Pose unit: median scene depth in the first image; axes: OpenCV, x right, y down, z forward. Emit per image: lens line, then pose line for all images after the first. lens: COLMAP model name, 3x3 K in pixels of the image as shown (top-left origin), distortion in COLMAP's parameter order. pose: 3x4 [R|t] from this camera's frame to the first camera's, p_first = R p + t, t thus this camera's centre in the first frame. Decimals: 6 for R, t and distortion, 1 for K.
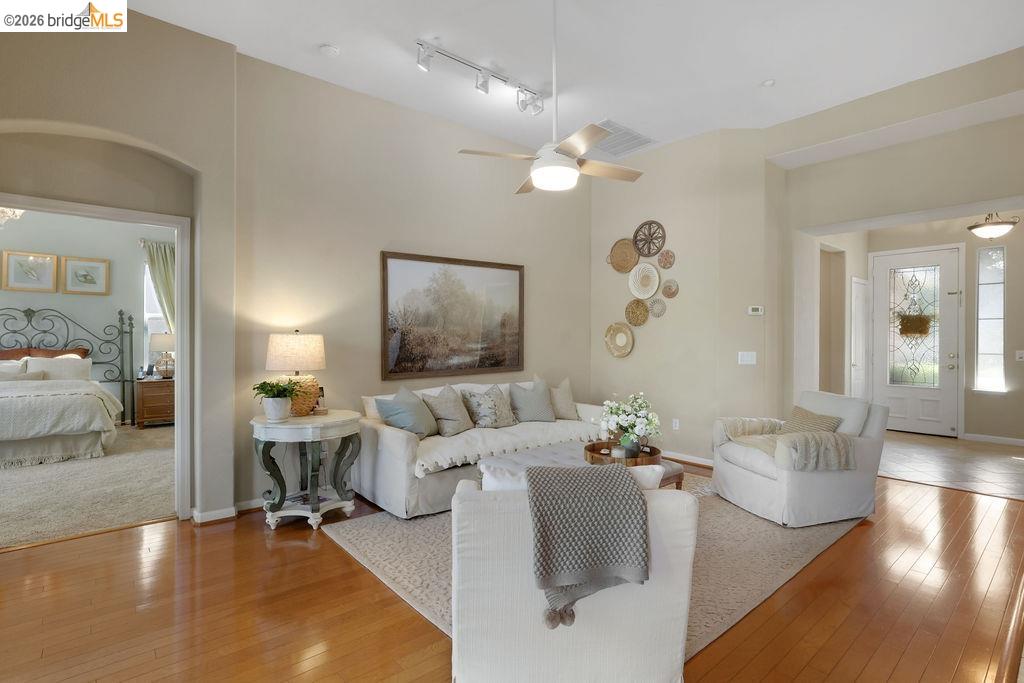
lens RADIAL K [[498.2, 0, 517.1], [0, 498.2, 341.1], [0, 0, 1]] dist [-0.005821, -0.000513]
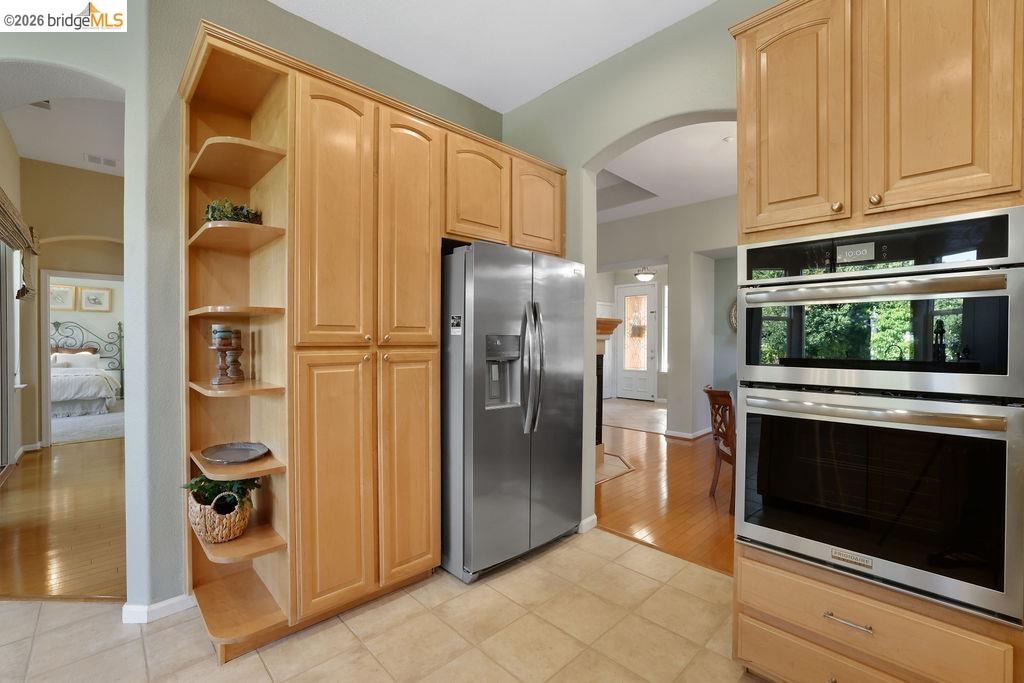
lens RADIAL K [[443.1, 0, 520.3], [0, 443.1, 343.9], [0, 0, 1]] dist [-0.019491, 0.002472]
pose [[0.998277, -0.002176, 0.058632, 0.403744], [0.001913, 0.999988, 0.004548, -0.000720], [-0.058641, -0.004428, 0.998269, -0.470661]]
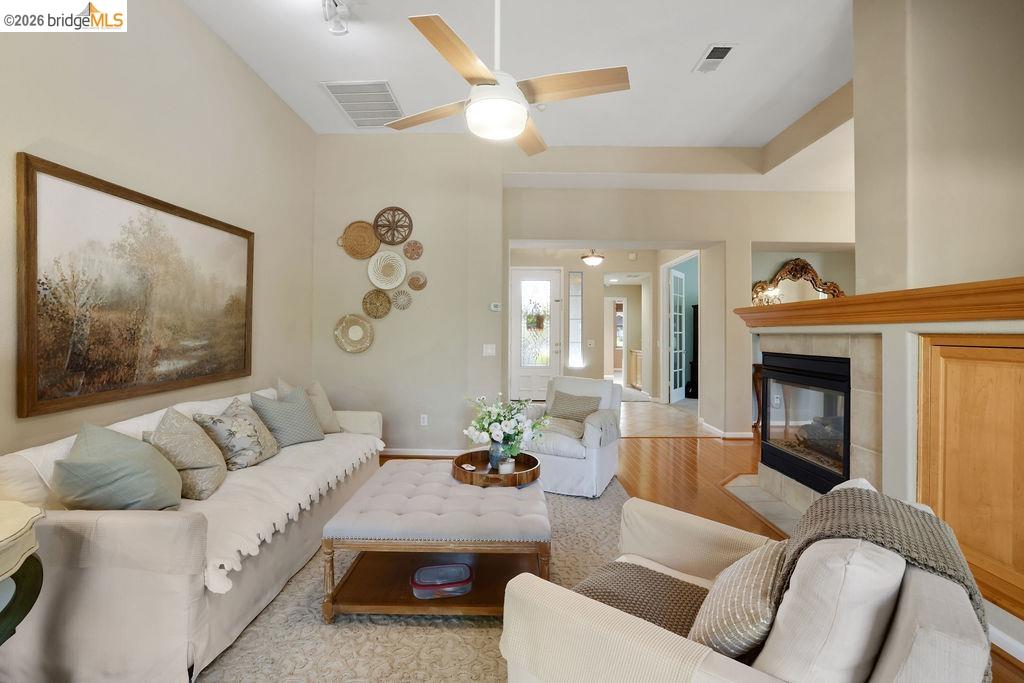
lens RADIAL K [[443.1, 0, 503.4], [0, 443.1, 332.6], [0, 0, 1]] dist [-0.019491, 0.002472]
pose [[0.678527, 0.000747, 0.734575, -0.211456], [0.000893, 0.999998, -0.001842, -0.002380], [-0.734575, 0.001905, 0.678525, 0.288062]]
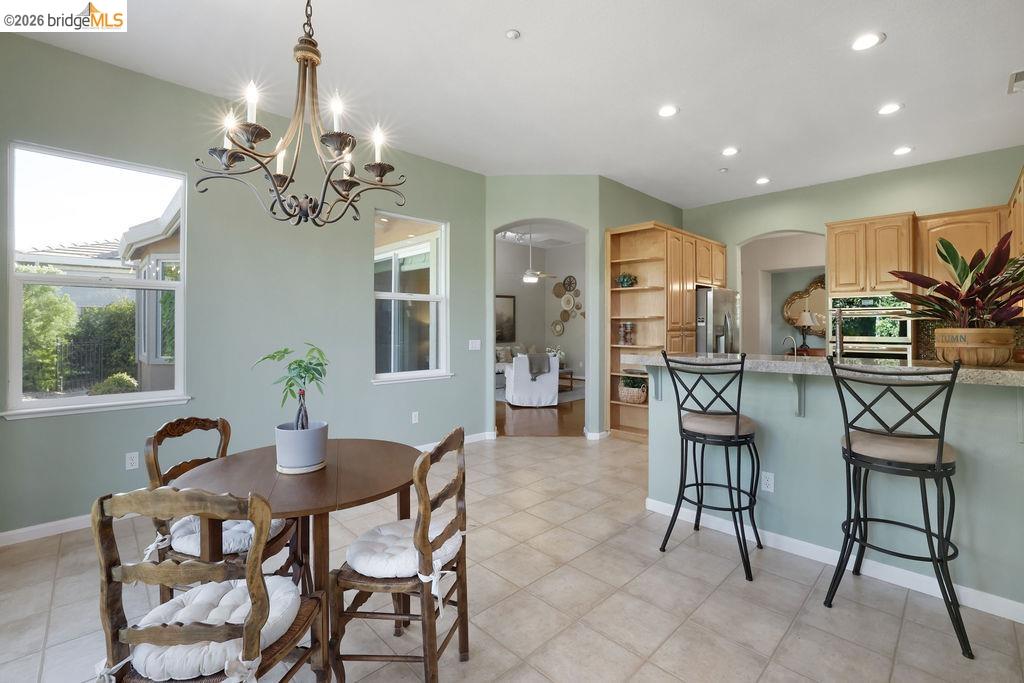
lens RADIAL K [[443.1, 0, 502.0], [0, 443.1, 325.7], [0, 0, 1]] dist [-0.019491, 0.002472]
pose [[0.999534, -0.004175, 0.030250, -0.109388], [0.004347, 0.999975, -0.005622, -0.003103], [-0.030226, 0.005751, 0.999527, -1.039959]]
